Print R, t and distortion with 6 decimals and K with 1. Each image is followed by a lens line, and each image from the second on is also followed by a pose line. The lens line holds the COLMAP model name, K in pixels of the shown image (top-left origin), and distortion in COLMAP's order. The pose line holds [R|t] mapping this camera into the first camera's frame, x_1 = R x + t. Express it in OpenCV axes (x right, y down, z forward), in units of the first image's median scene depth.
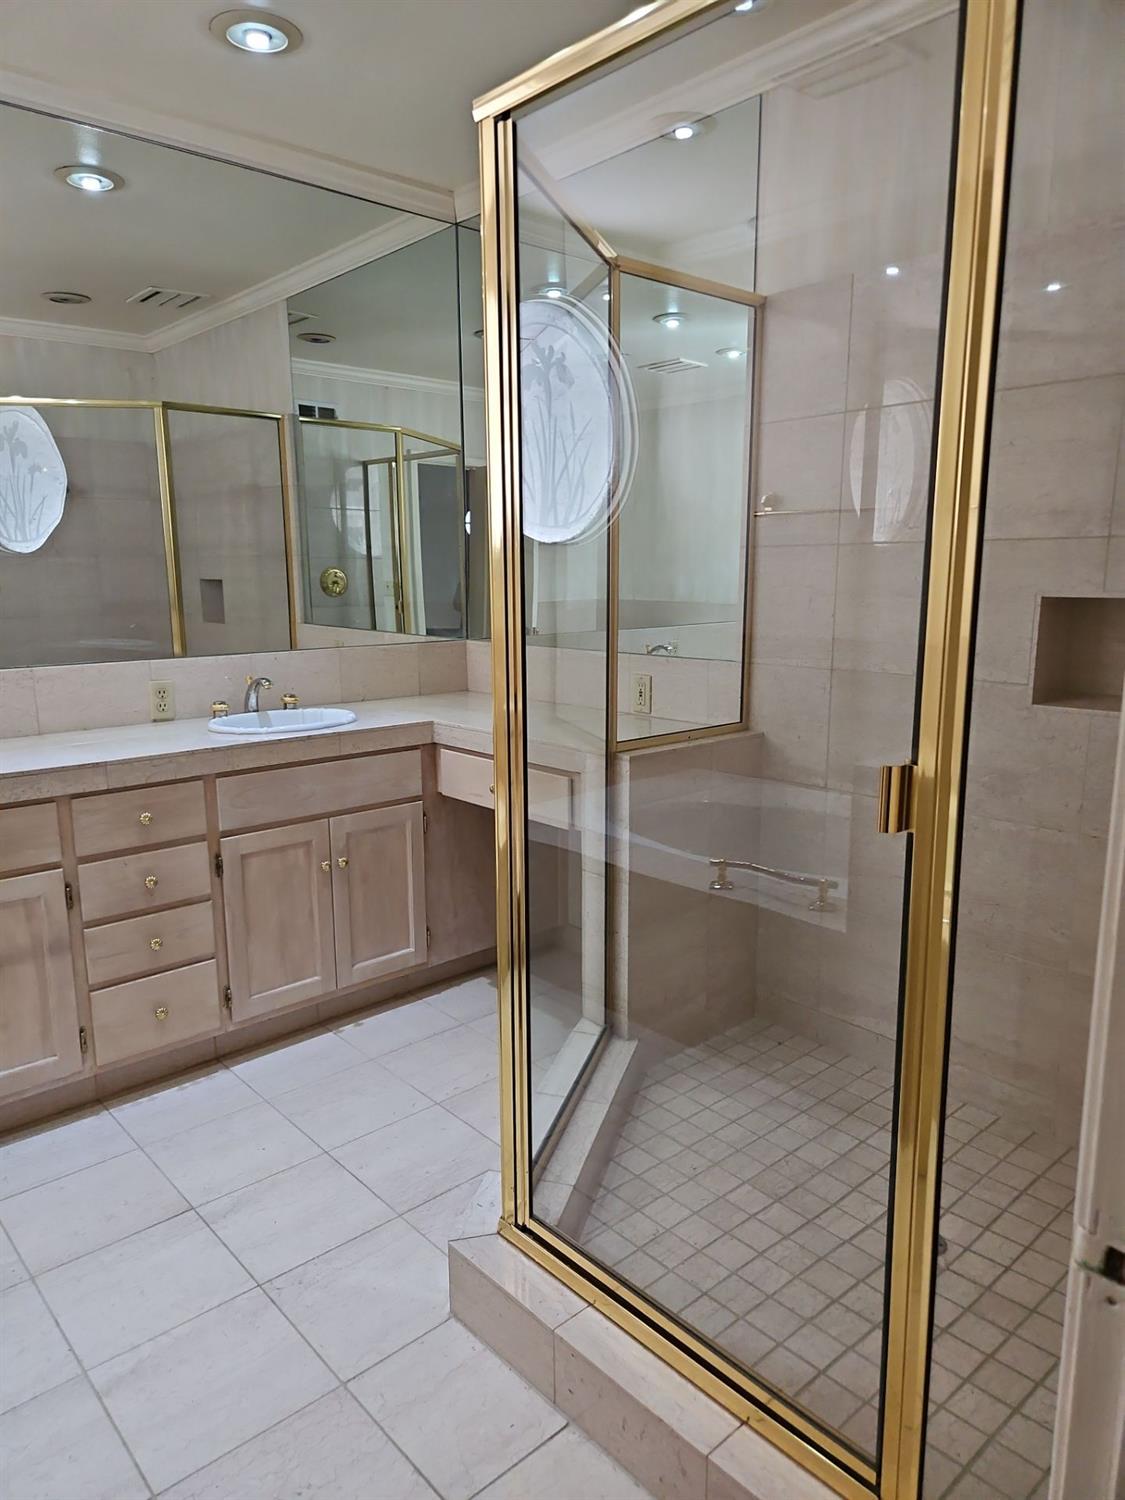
lens RADIAL K [[1006.1, 0, 558.6], [0, 1006.1, 753.6], [0, 0, 1]] dist [0.055587, -0.041183]
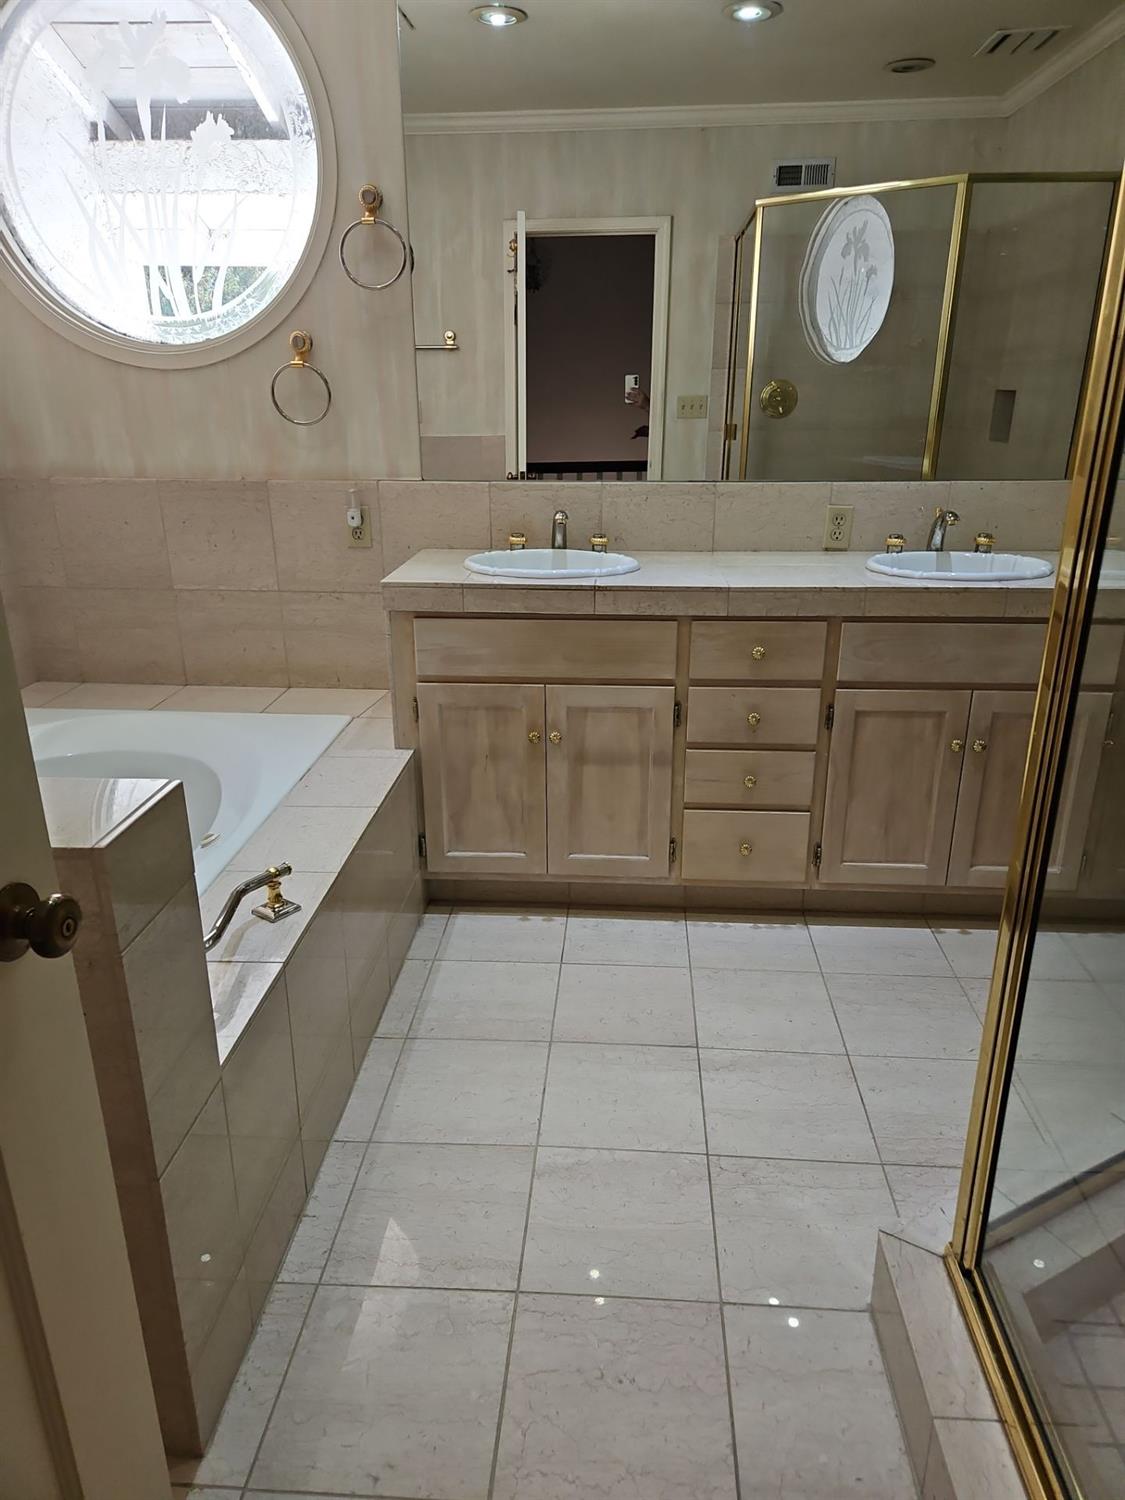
lens RADIAL K [[1006.1, 0, 567.7], [0, 1006.1, 749.1], [0, 0, 1]] dist [0.055587, -0.041183]
pose [[0.704355, 0.246438, -0.665696, 0.114798], [-0.132041, 0.966921, 0.218241, -0.030175], [0.697459, -0.065820, 0.713596, 0.180183]]
